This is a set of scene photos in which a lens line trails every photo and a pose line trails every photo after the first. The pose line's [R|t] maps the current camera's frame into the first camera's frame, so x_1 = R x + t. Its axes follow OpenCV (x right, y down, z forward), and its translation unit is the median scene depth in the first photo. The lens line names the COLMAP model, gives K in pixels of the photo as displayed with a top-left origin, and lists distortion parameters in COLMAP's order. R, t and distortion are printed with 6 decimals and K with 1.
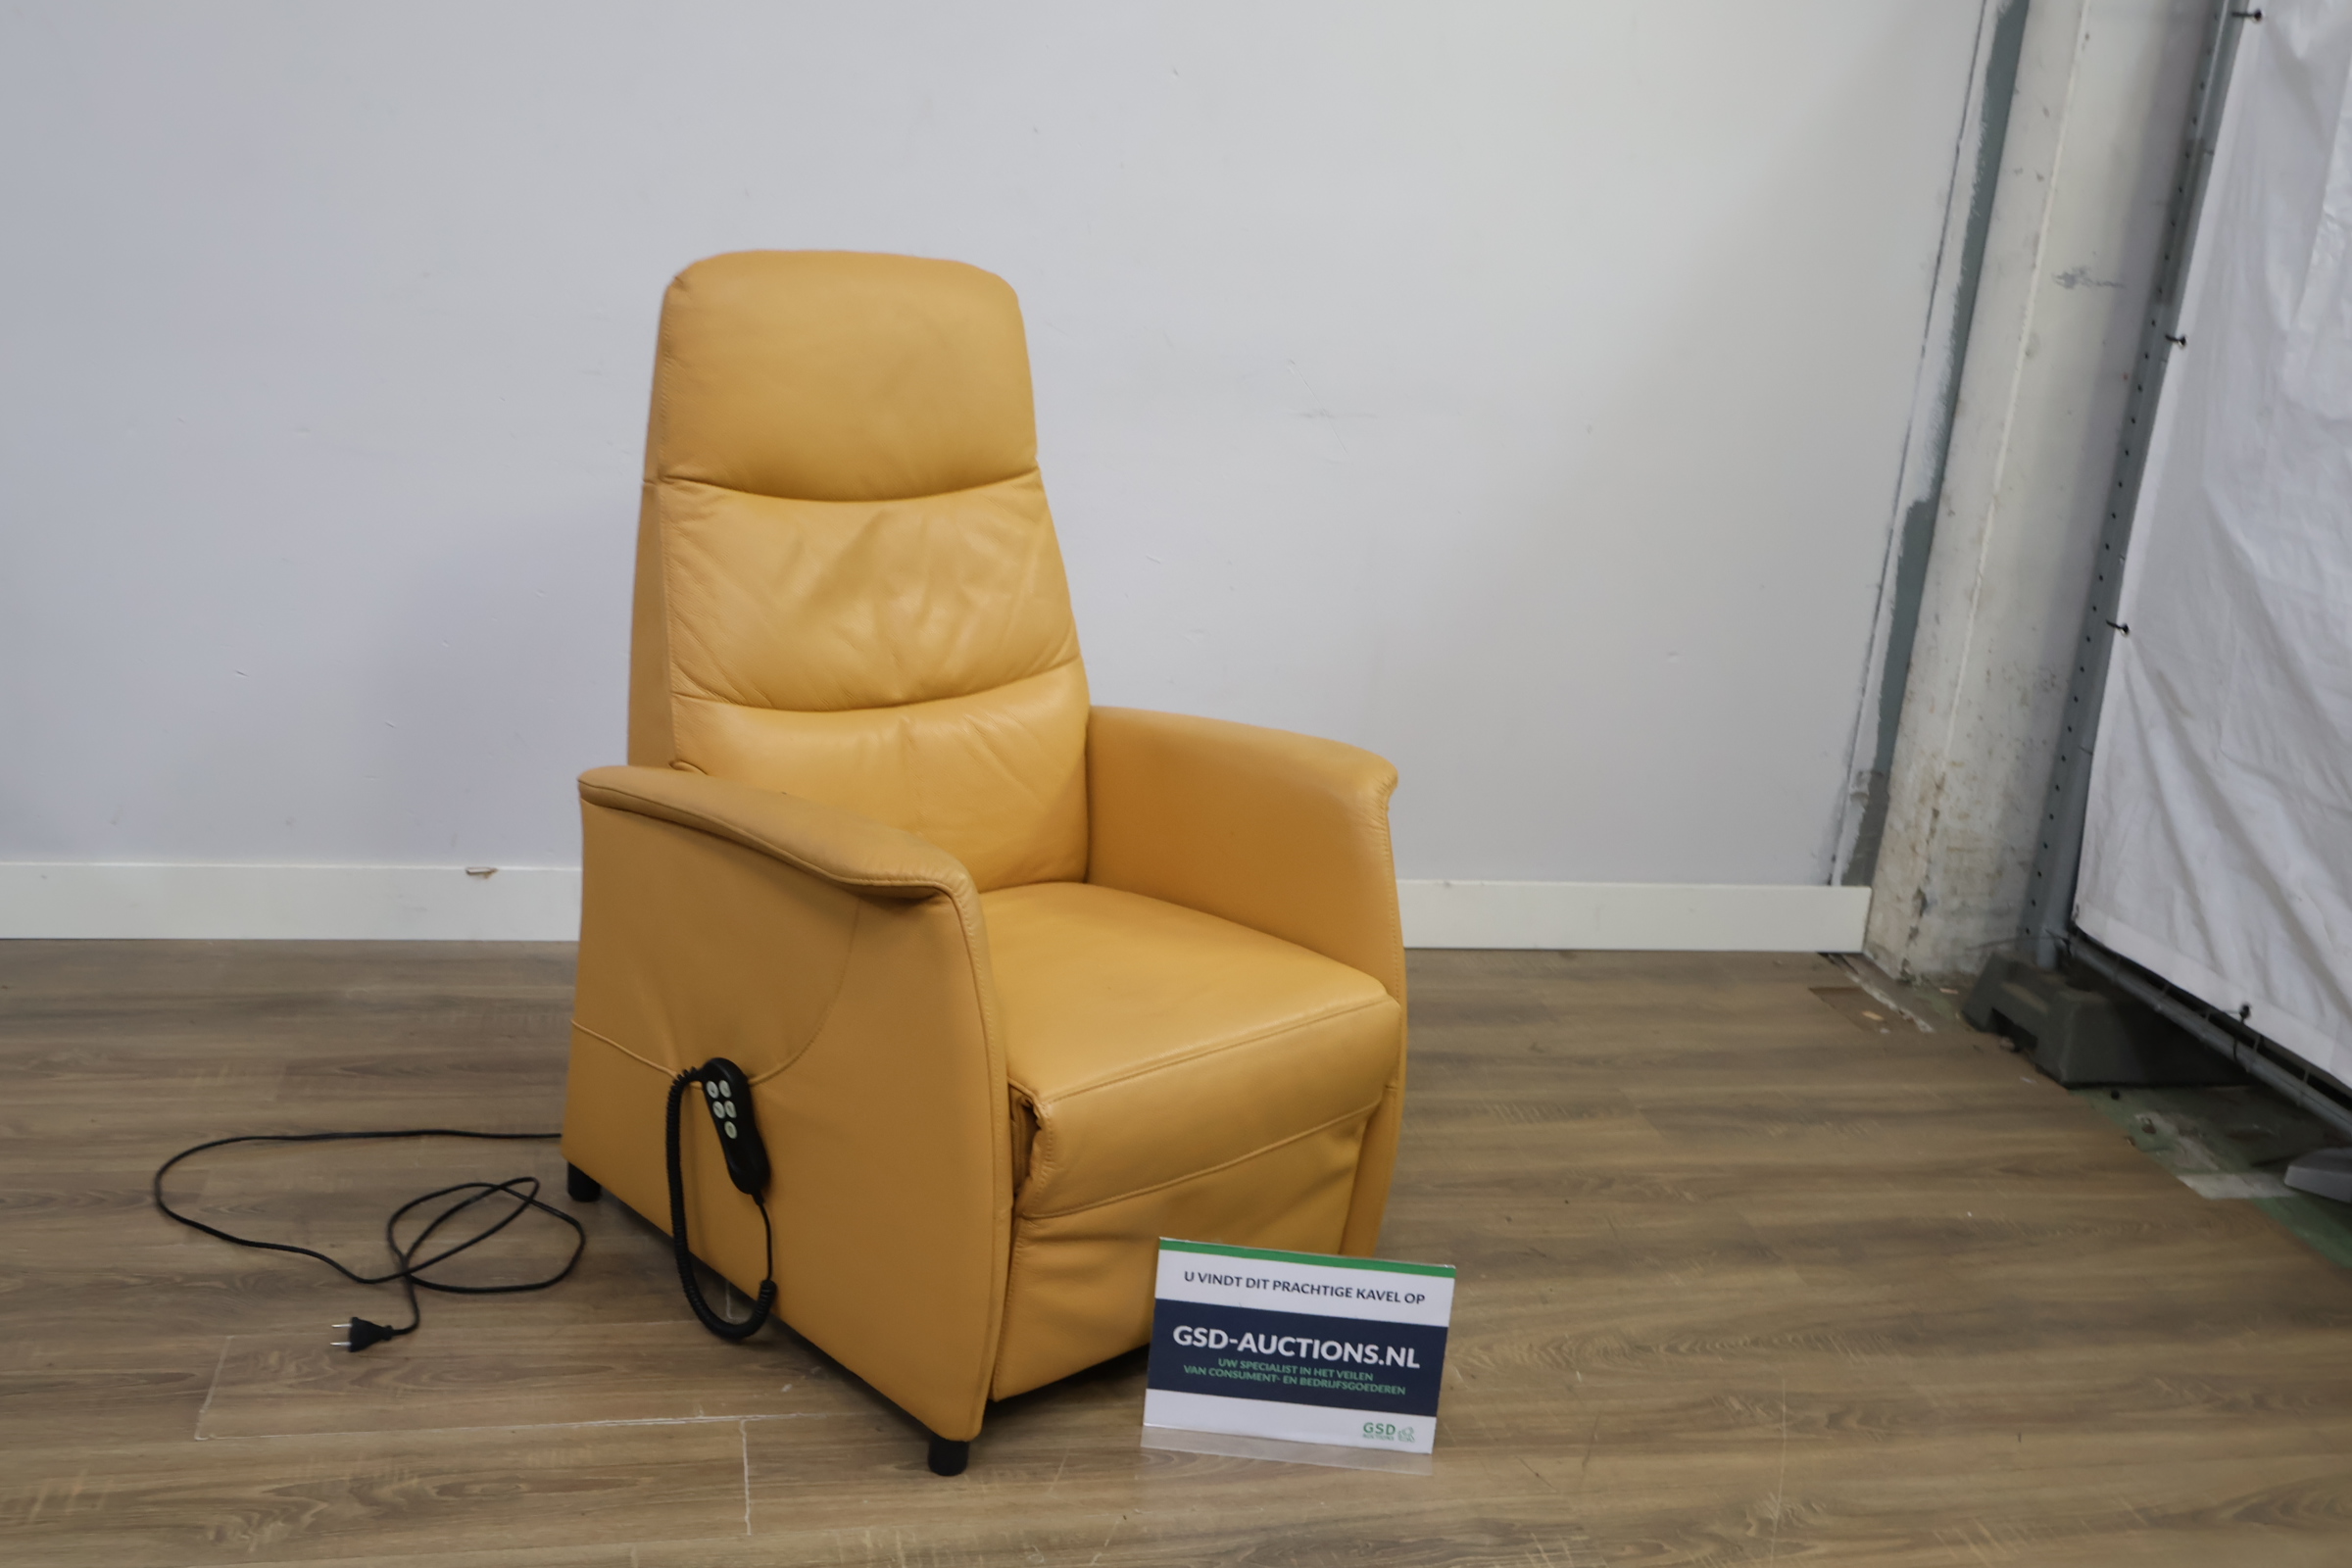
lens RADIAL K [[2291.9, 0, 1188.0], [0, 2291.9, 791.9], [0, 0, 1]] dist [0.006598, 0.004082]
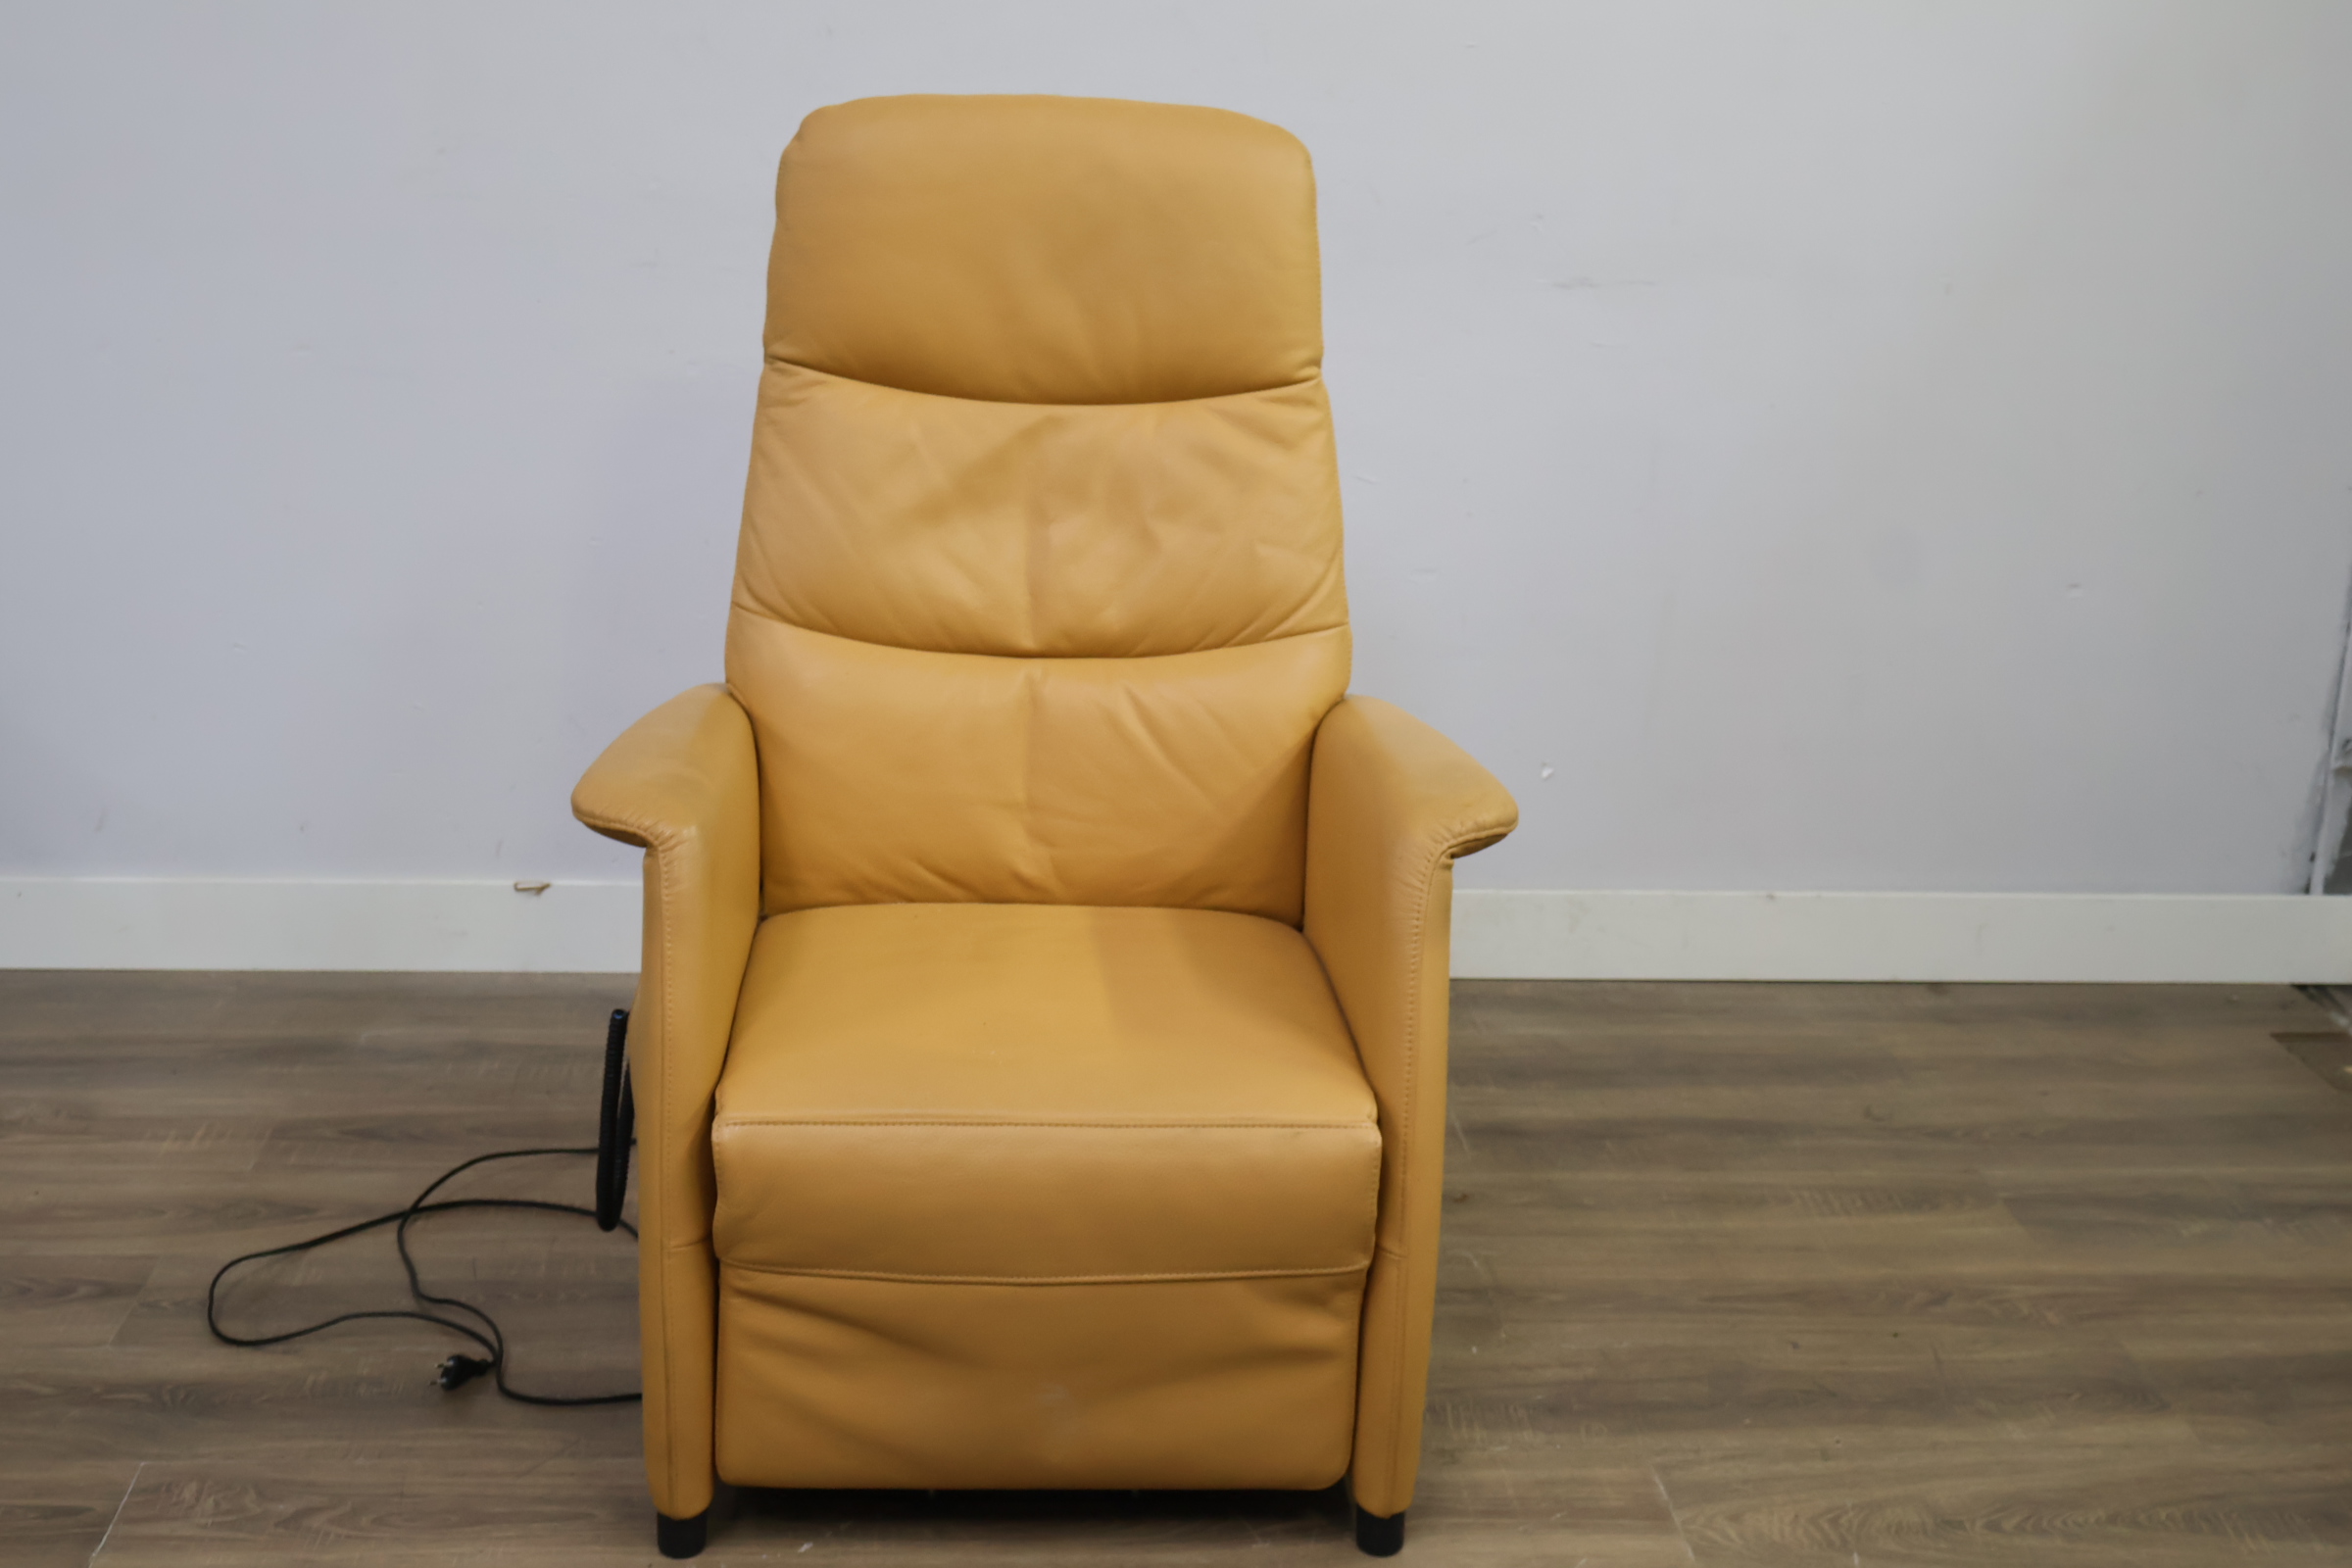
lens RADIAL K [[2905.4, 0, 1178.8], [0, 2905.4, 776.2], [0, 0, 1]] dist [-0.002333, -0.000933]
pose [[0.988484, -0.010853, -0.150939, 0.078125], [0.011058, 0.999939, 0.000518, -0.002282], [0.150924, -0.002181, 0.988543, 0.027126]]
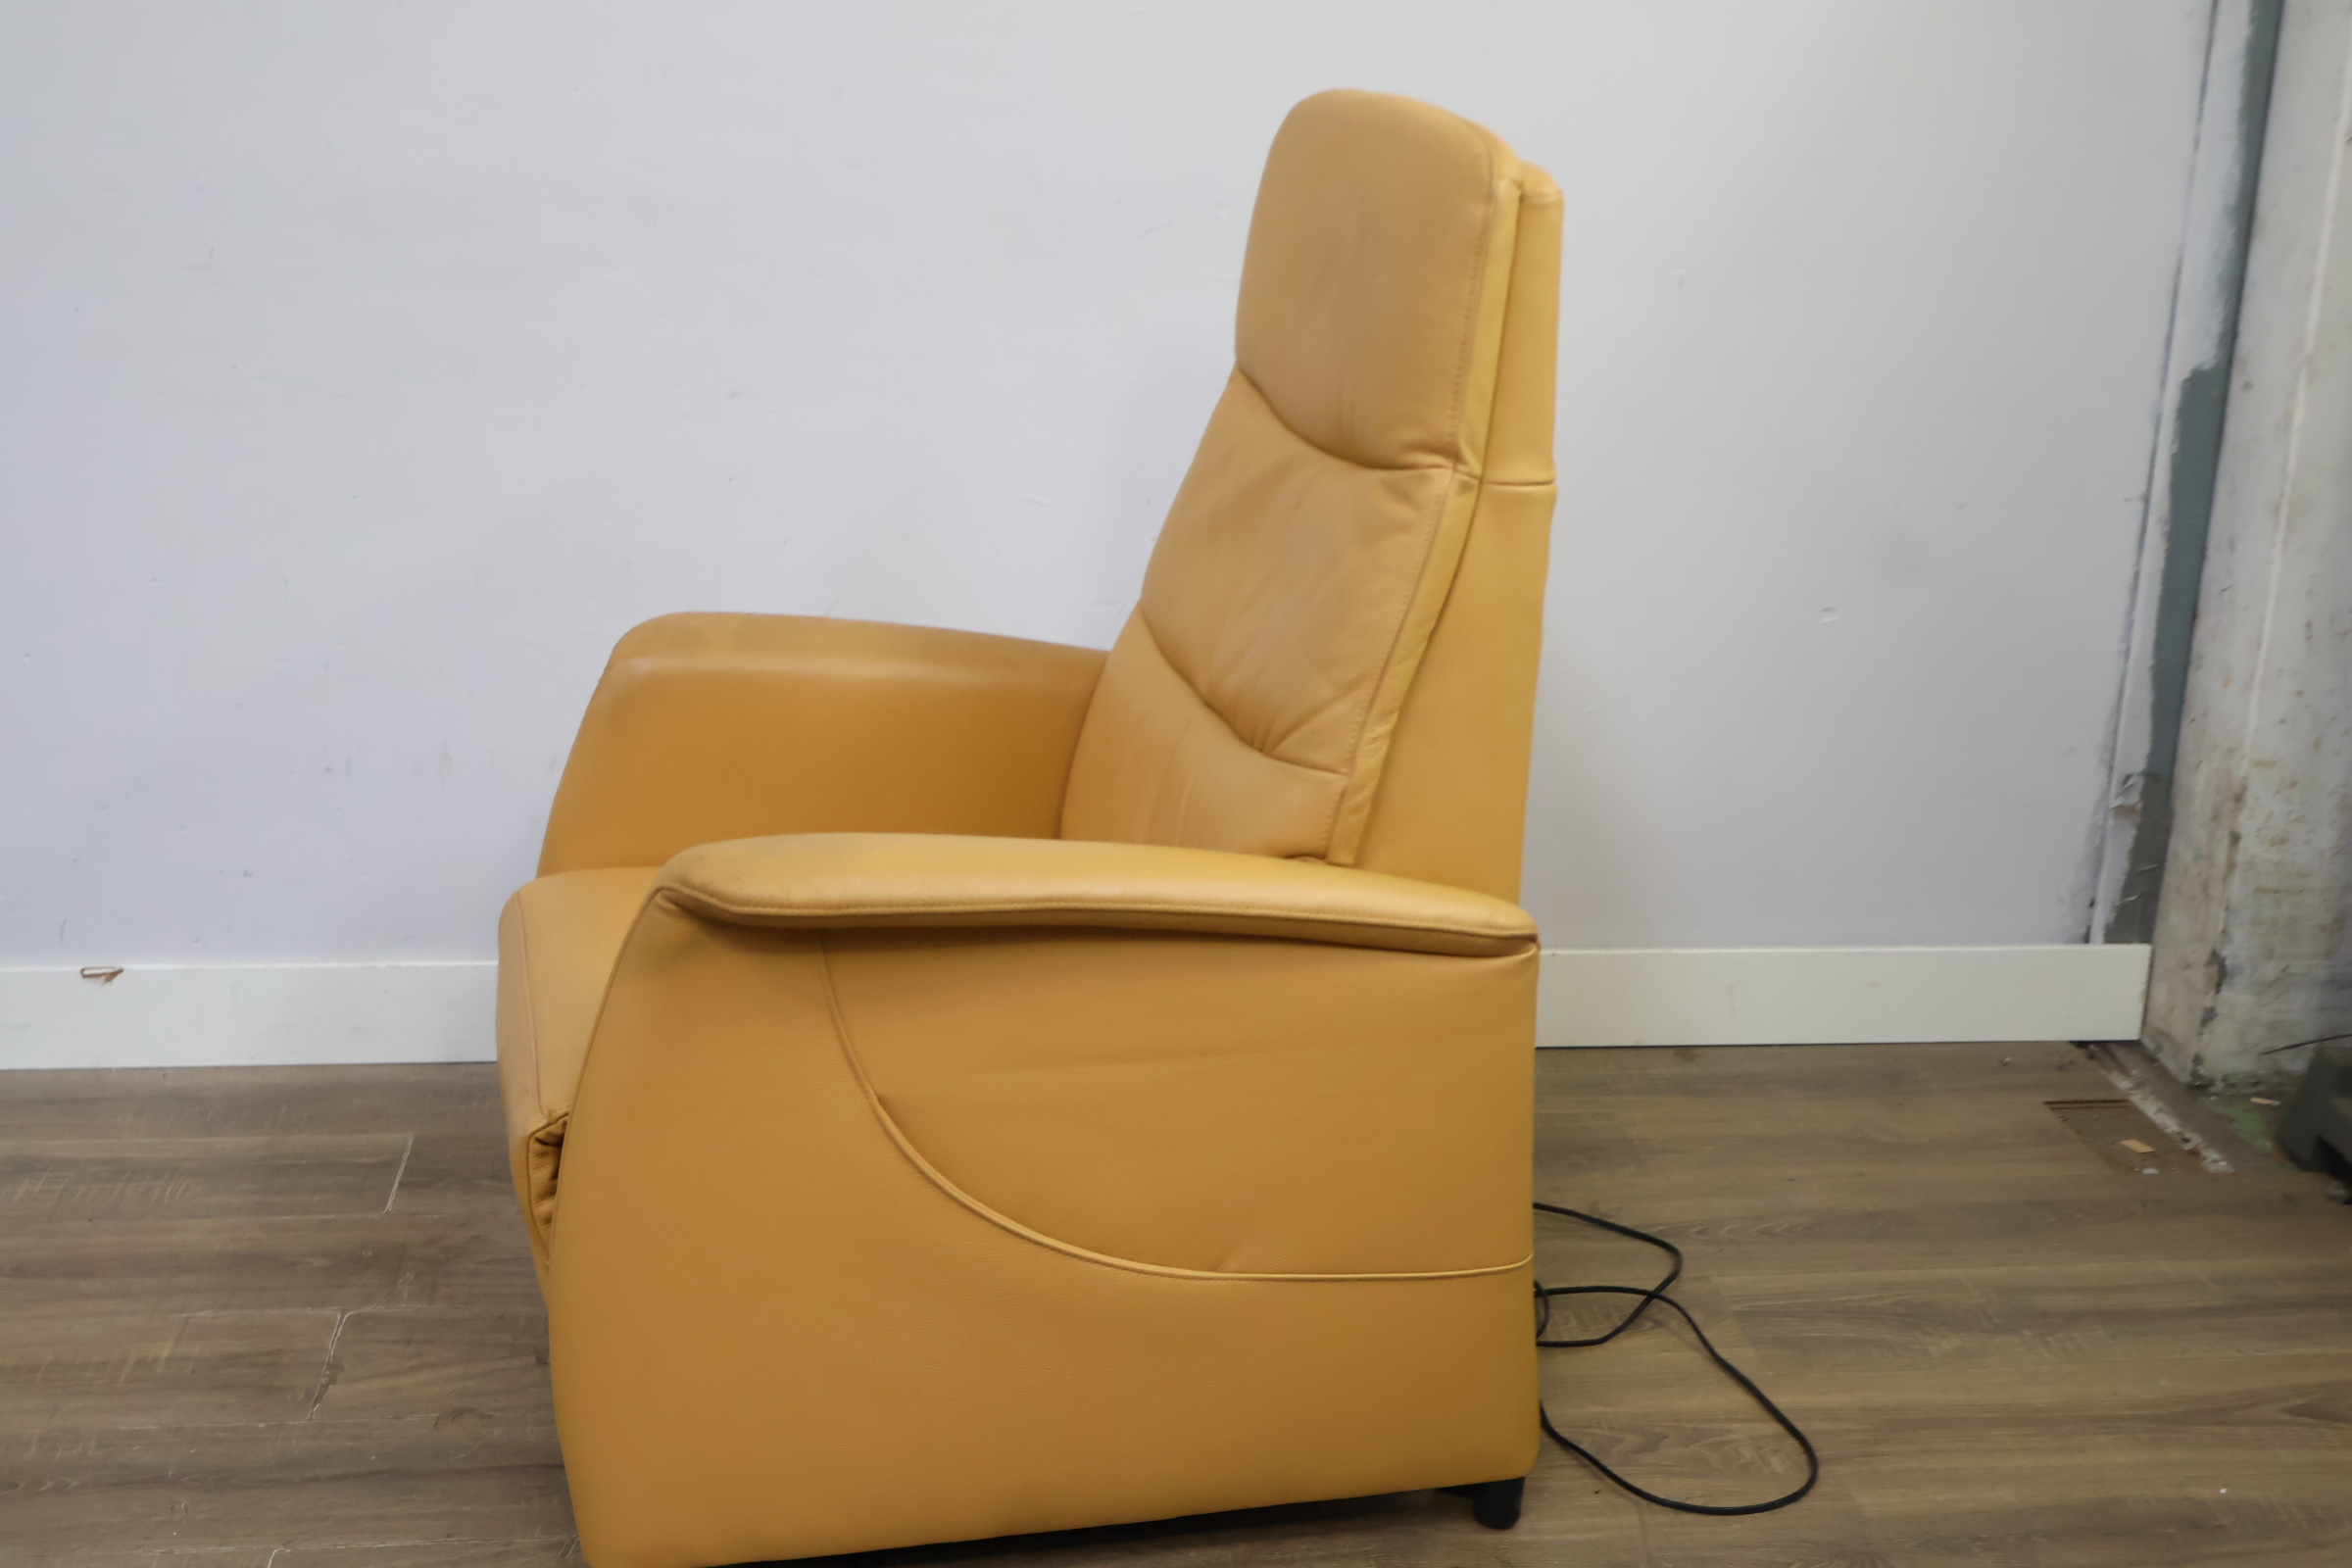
lens RADIAL K [[2901.7, 0, 1176.0], [0, 2901.7, 787.7], [0, 0, 1]] dist [0.002683, -0.012006]
pose [[0.993775, -0.022684, -0.109072, 0.134814], [0.024629, 0.999560, 0.016522, -0.031963], [0.108649, -0.019105, 0.993897, 0.154663]]
